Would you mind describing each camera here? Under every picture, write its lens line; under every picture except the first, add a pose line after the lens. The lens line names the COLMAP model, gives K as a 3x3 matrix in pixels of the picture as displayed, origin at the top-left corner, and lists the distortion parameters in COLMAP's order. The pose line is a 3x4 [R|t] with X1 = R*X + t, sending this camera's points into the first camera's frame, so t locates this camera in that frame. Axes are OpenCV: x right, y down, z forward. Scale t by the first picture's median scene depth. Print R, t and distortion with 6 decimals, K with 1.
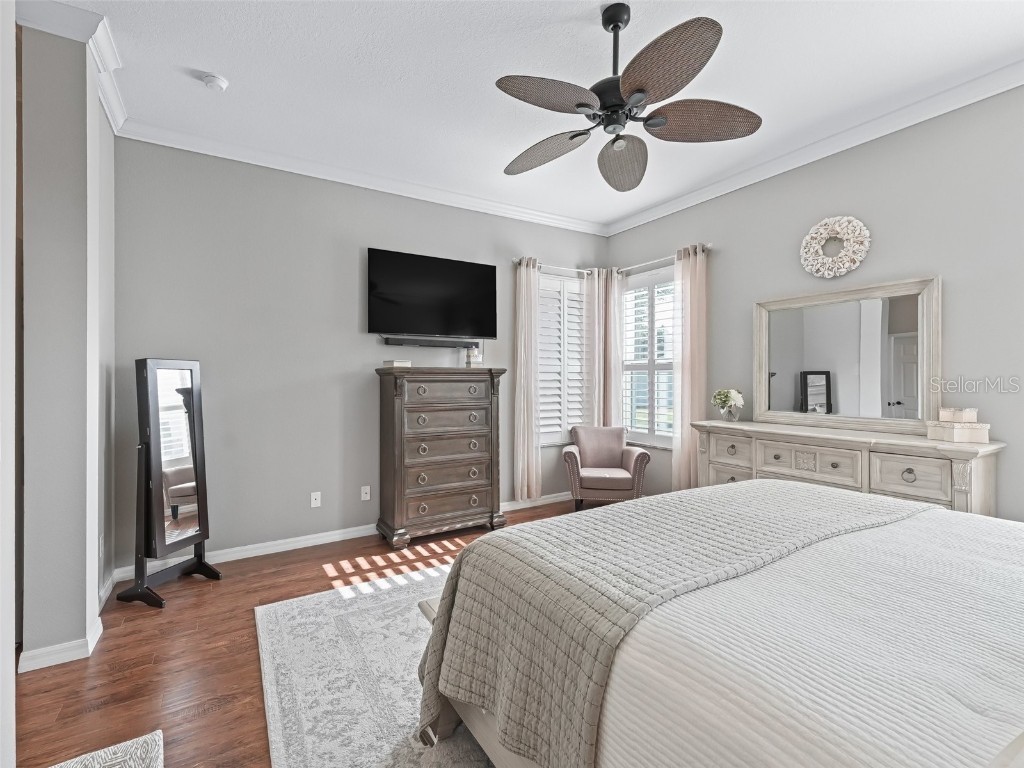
lens RADIAL K [[471.3, 0, 508.5], [0, 471.3, 380.8], [0, 0, 1]] dist [0.009535, -0.001388]
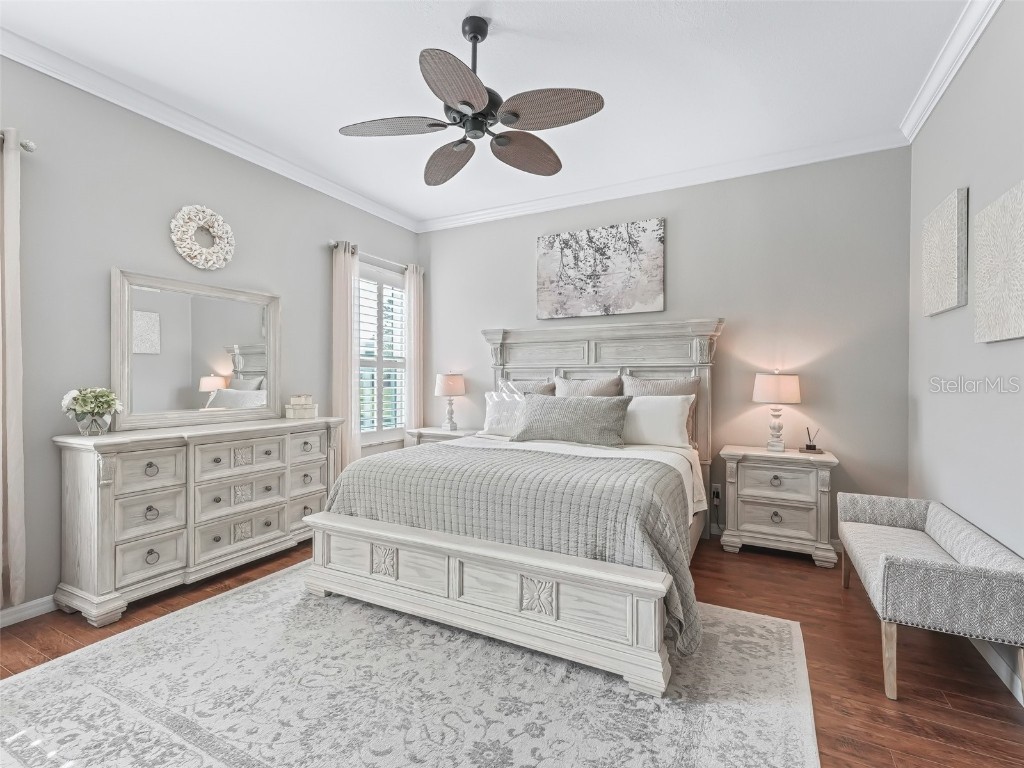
lens RADIAL K [[471.3, 0, 511.5], [0, 471.3, 380.3], [0, 0, 1]] dist [0.009535, -0.001388]
pose [[-0.505750, -0.007569, 0.862647, -0.507669], [0.000978, 0.999956, 0.009347, 0.001898], [-0.862680, 0.005571, -0.505720, 1.018146]]
